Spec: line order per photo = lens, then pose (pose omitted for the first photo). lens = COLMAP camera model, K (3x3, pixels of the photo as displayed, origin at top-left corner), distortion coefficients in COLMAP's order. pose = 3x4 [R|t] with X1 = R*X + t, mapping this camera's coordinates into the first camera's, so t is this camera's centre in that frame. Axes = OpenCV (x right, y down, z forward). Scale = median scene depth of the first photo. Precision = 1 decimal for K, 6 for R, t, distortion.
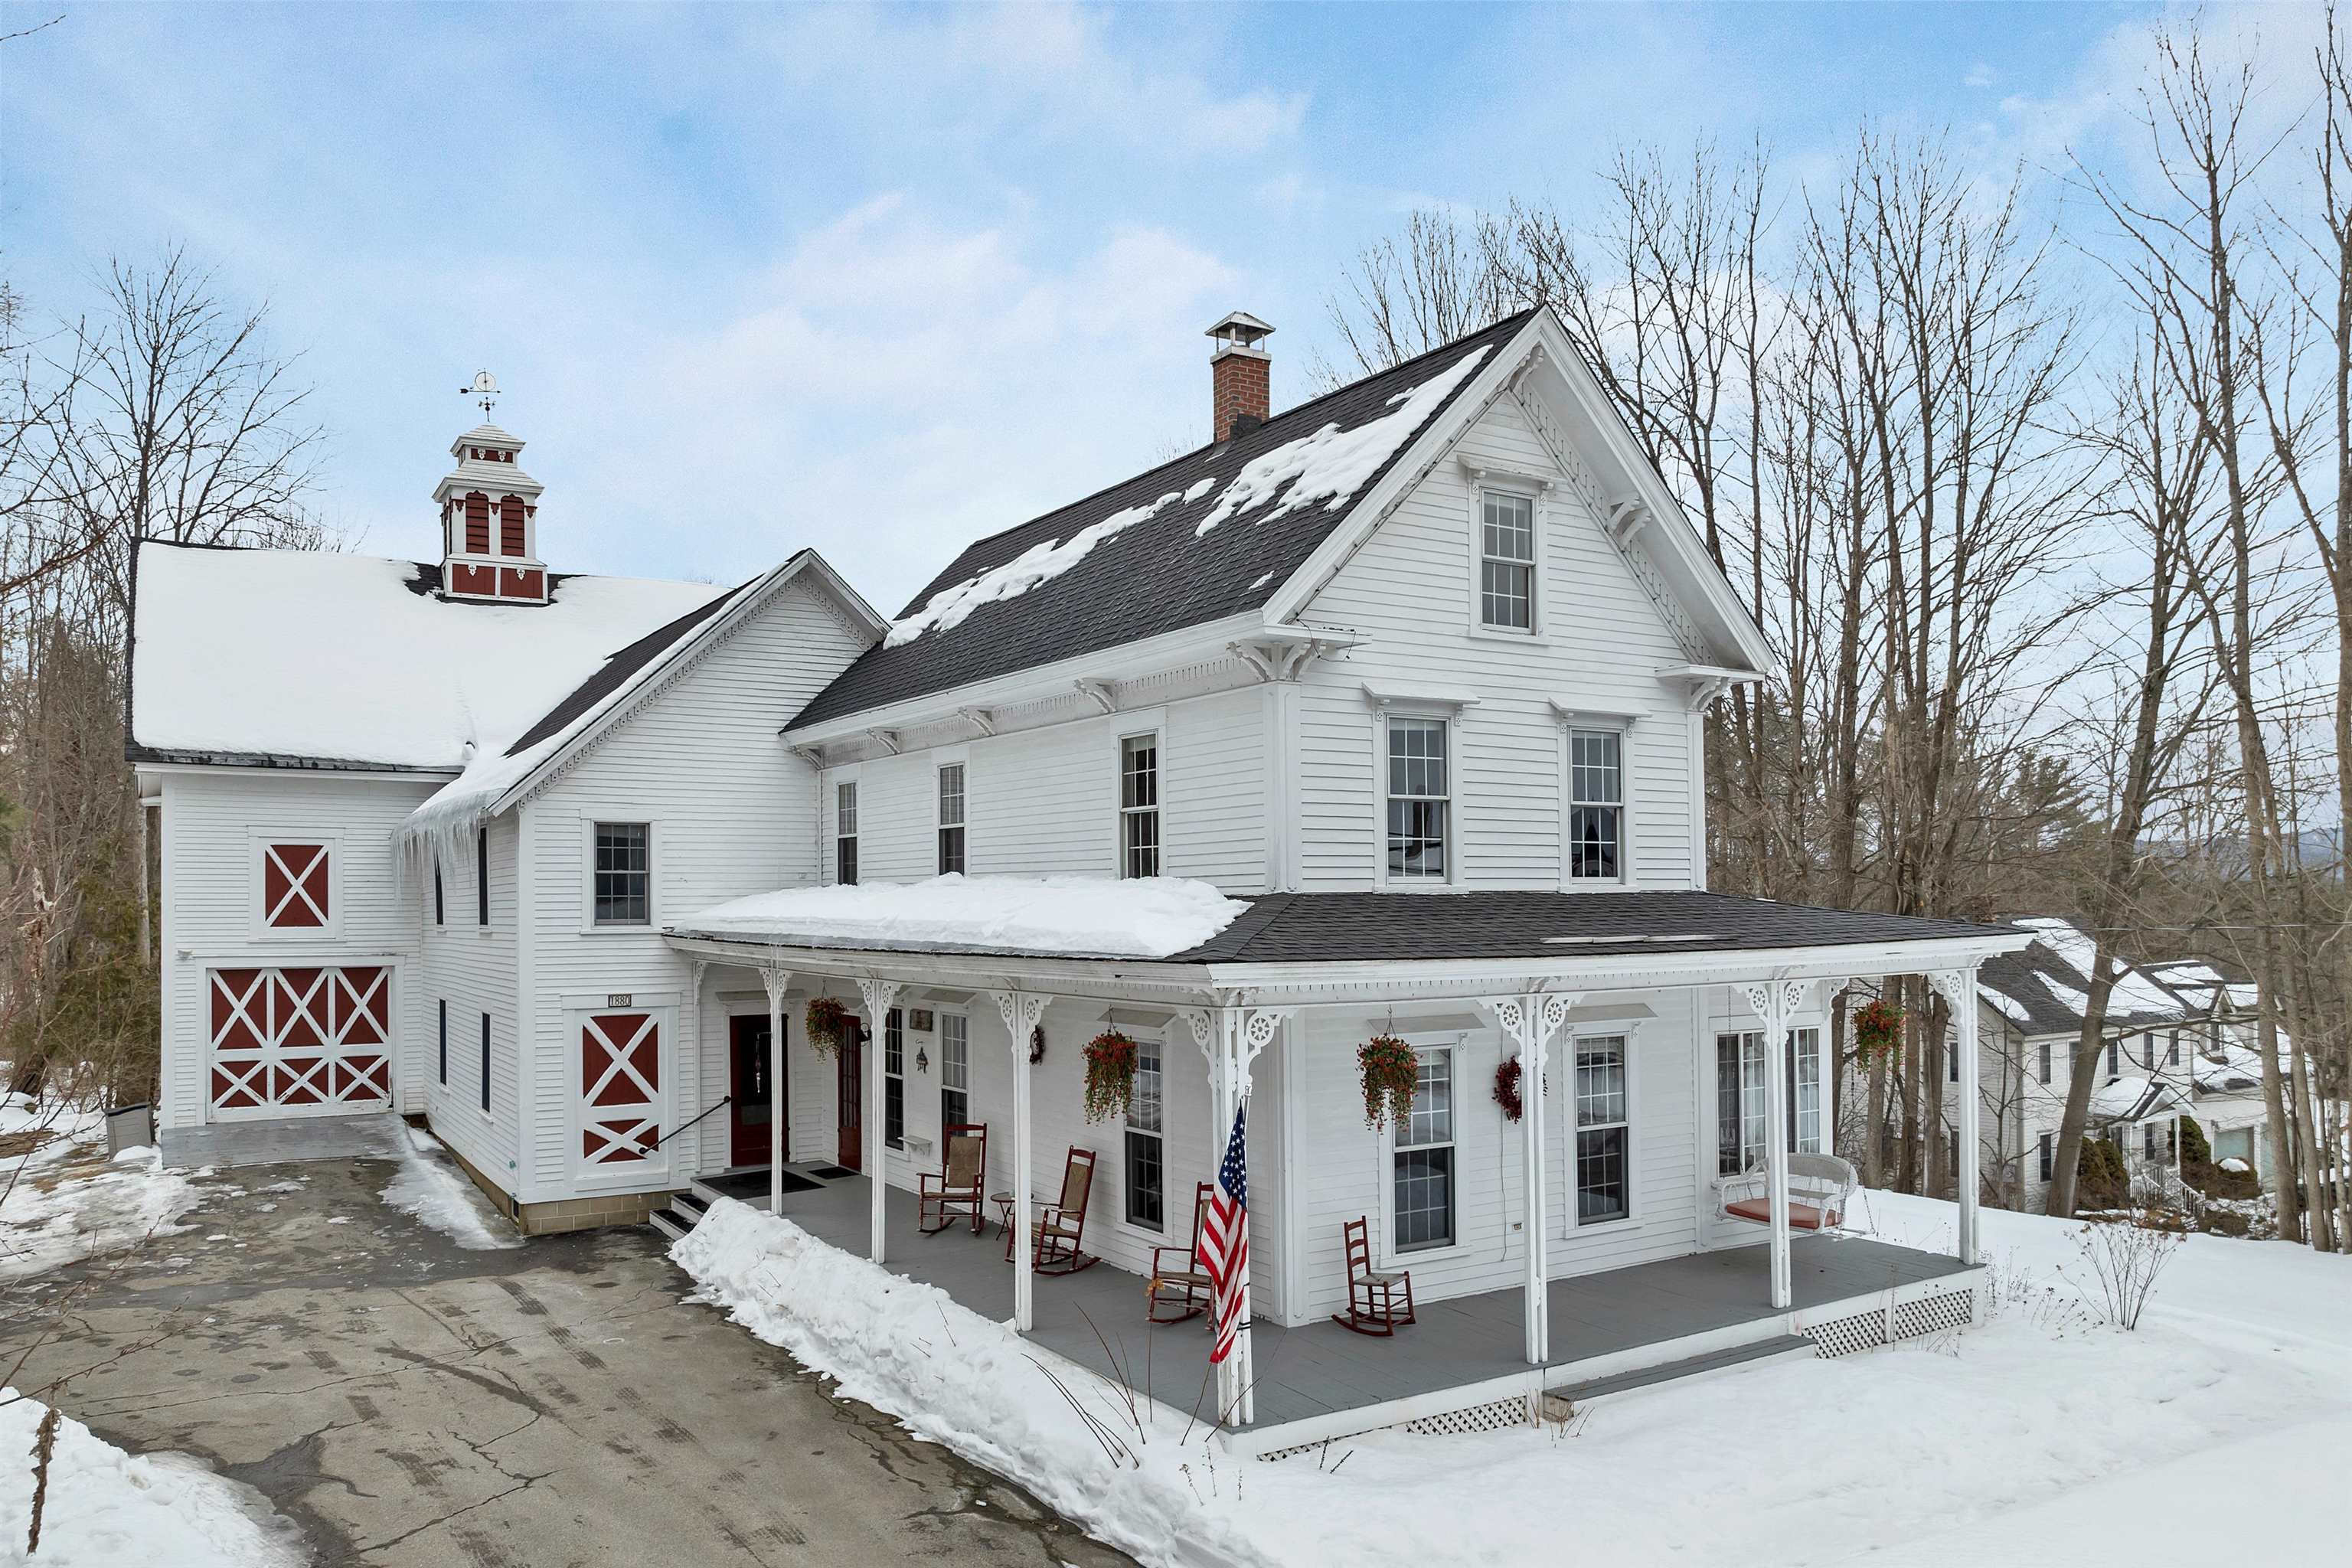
lens RADIAL K [[1673.7, 0, 1180.8], [0, 1673.7, 877.3], [0, 0, 1]] dist [0.045834, -0.000378]
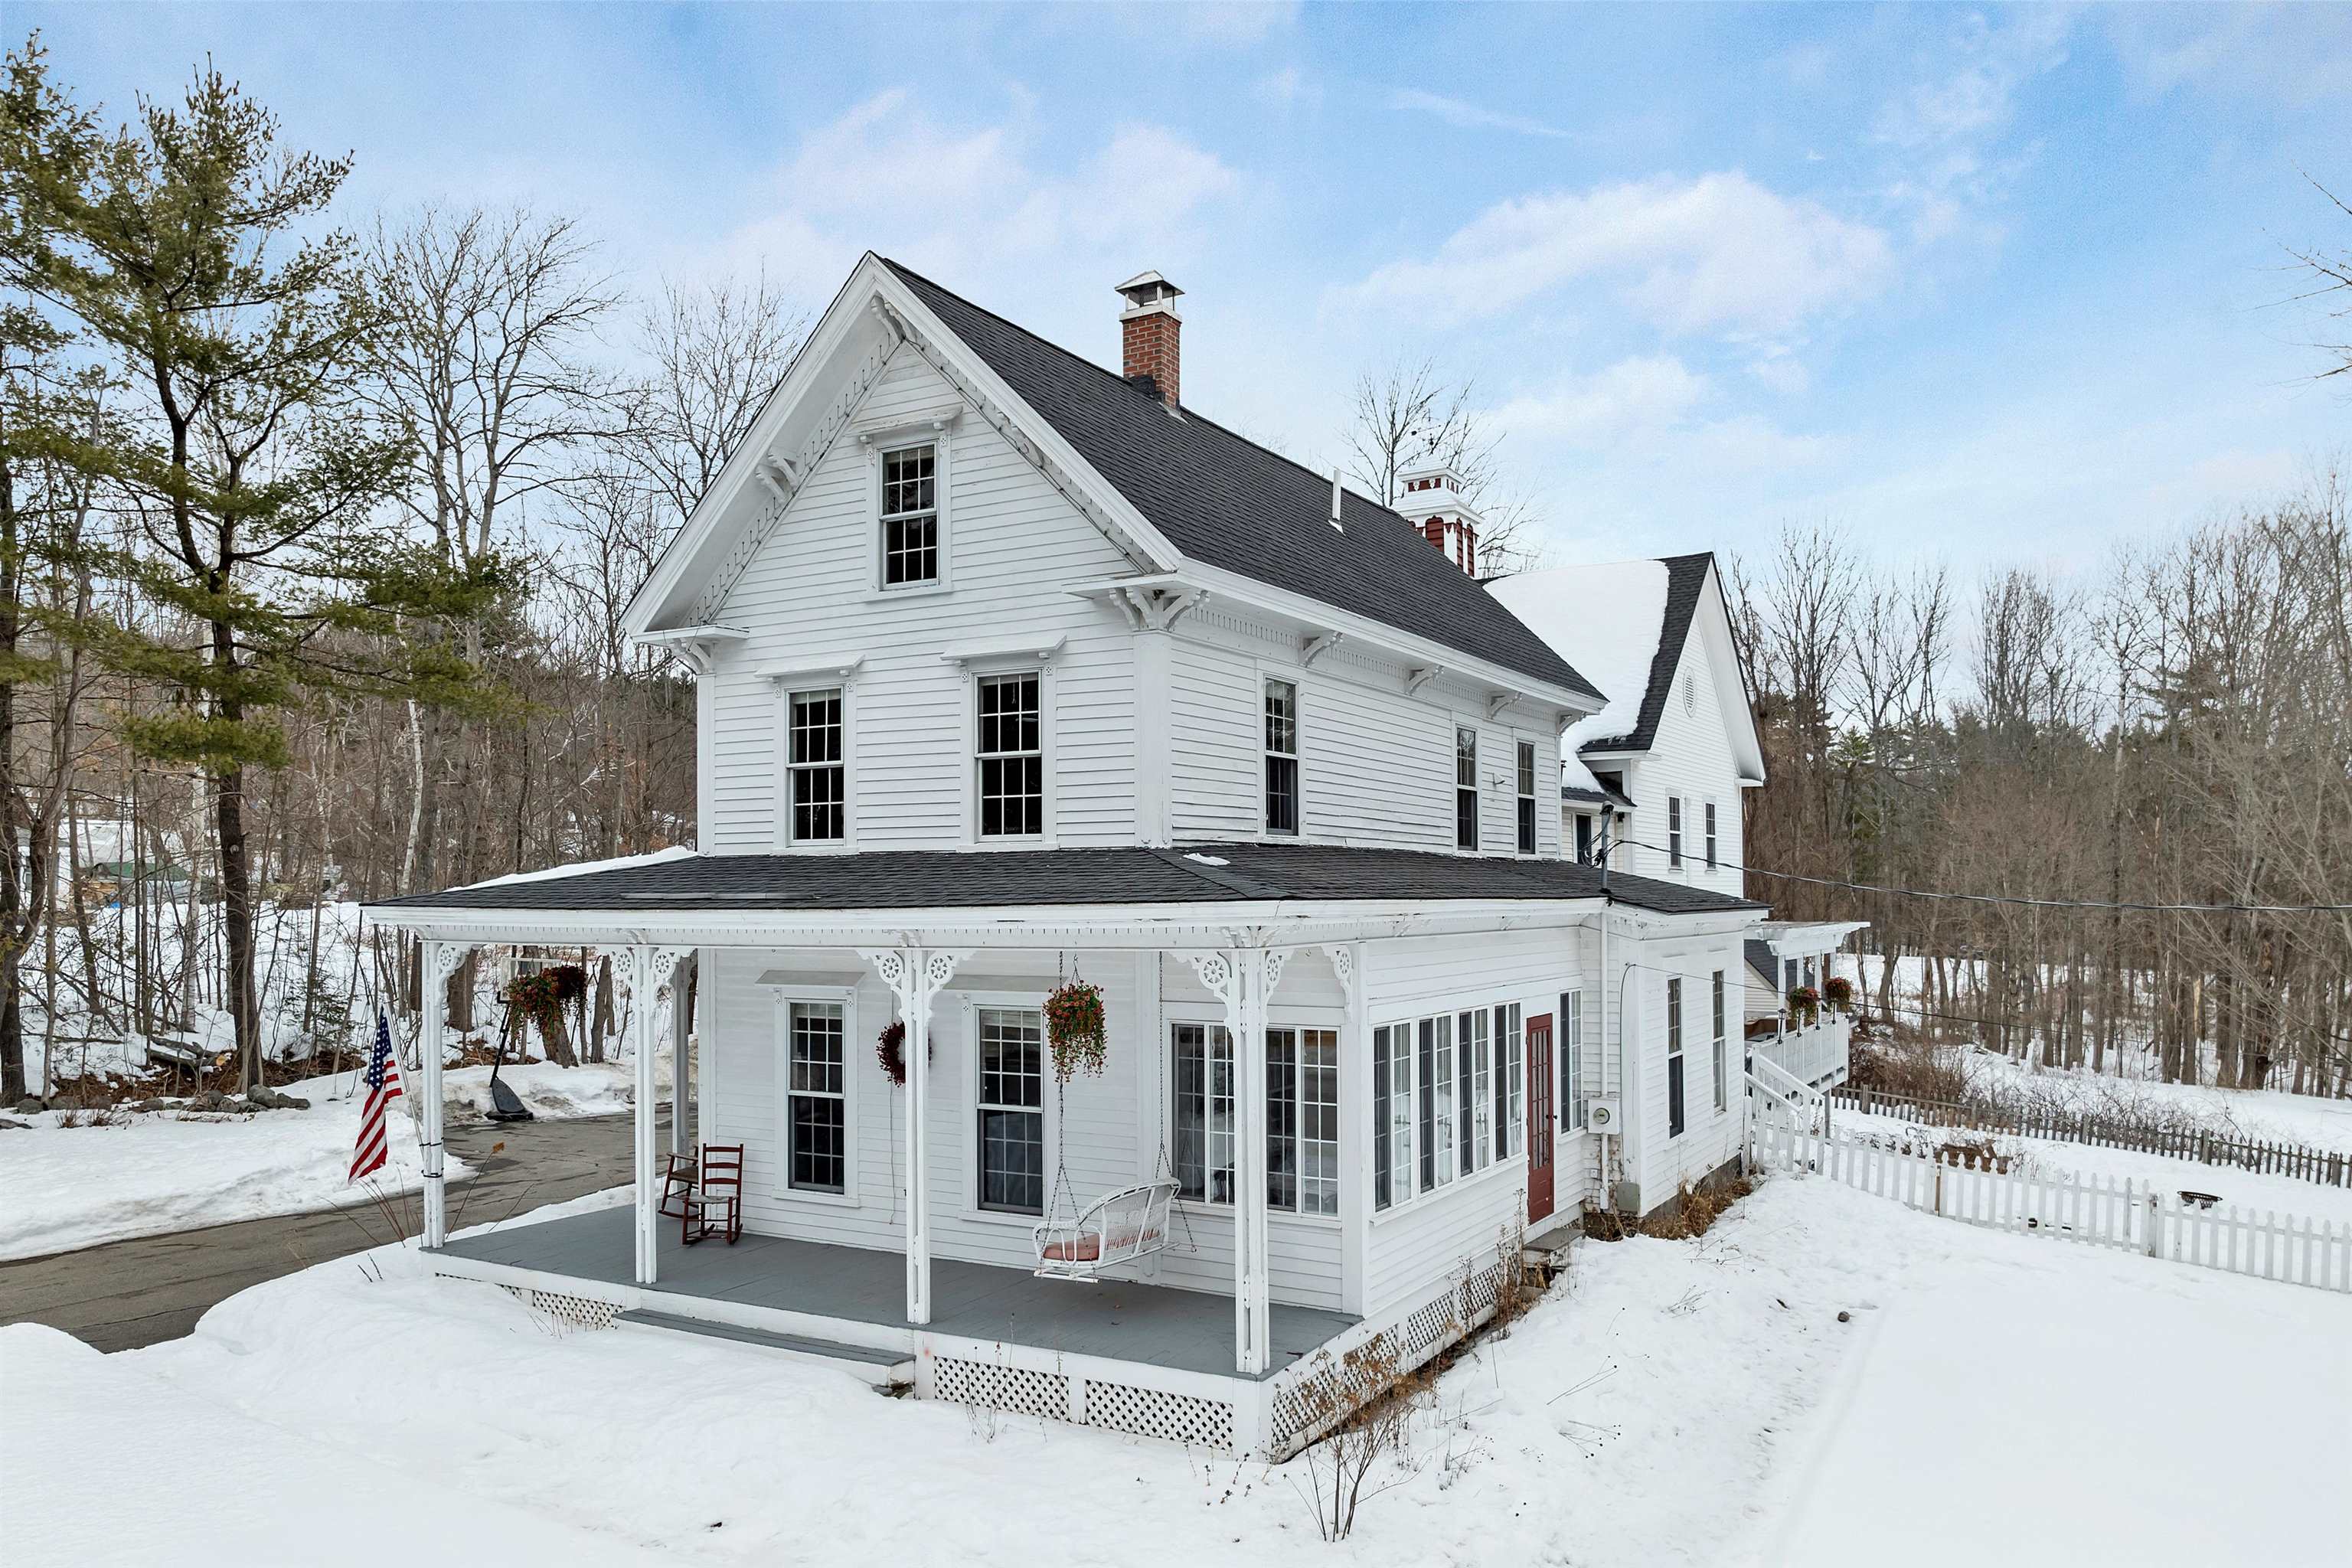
lens RADIAL K [[1645.9, 0, 1176.7], [0, 1645.9, 850.8], [0, 0, 1]] dist [-0.047779, -0.000535]
pose [[0.467153, -0.003984, -0.884167, 1.121532], [0.024328, 0.999669, 0.008350, 0.003491], [0.883841, -0.025411, 0.467096, 0.690251]]
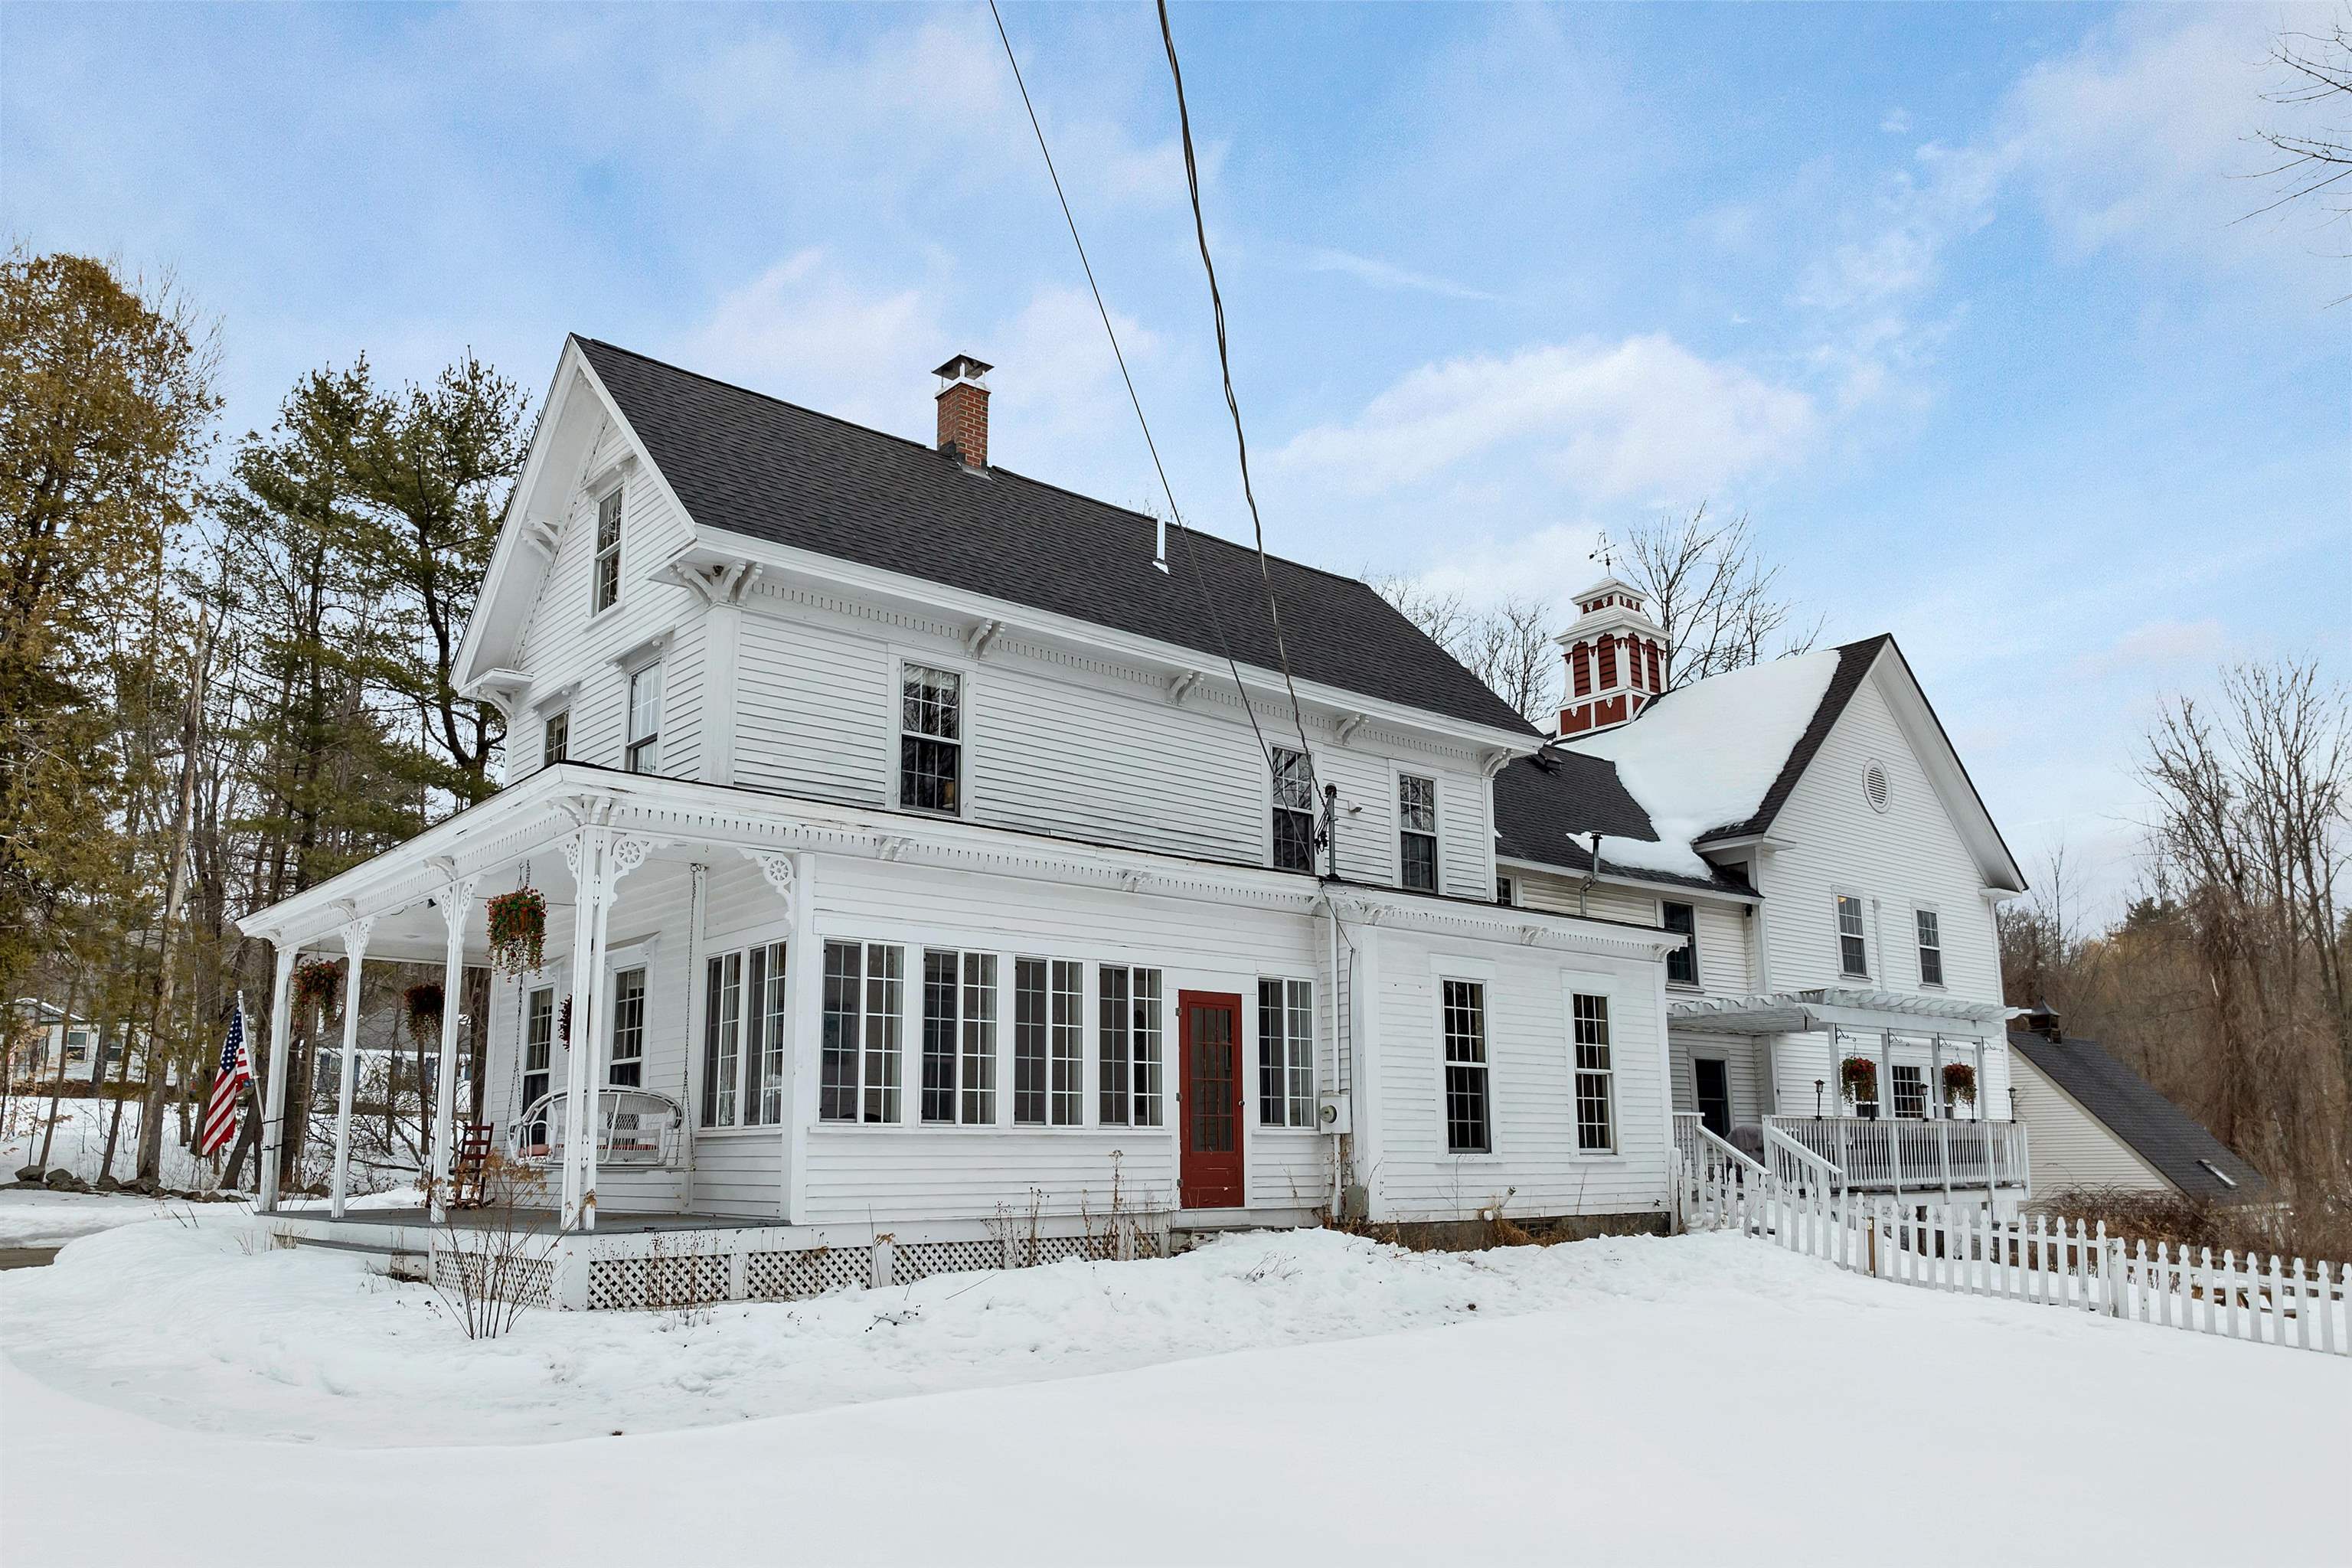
lens RADIAL K [[1663.6, 0, 1176.0], [0, 1663.6, 784.0], [0, 0, 1]] dist [-0.060355, -0.001103]
pose [[0.169254, -0.197746, -0.965531, 1.304238], [0.038646, 0.980243, -0.193984, 0.196390], [0.984815, -0.004481, 0.173552, 1.190773]]
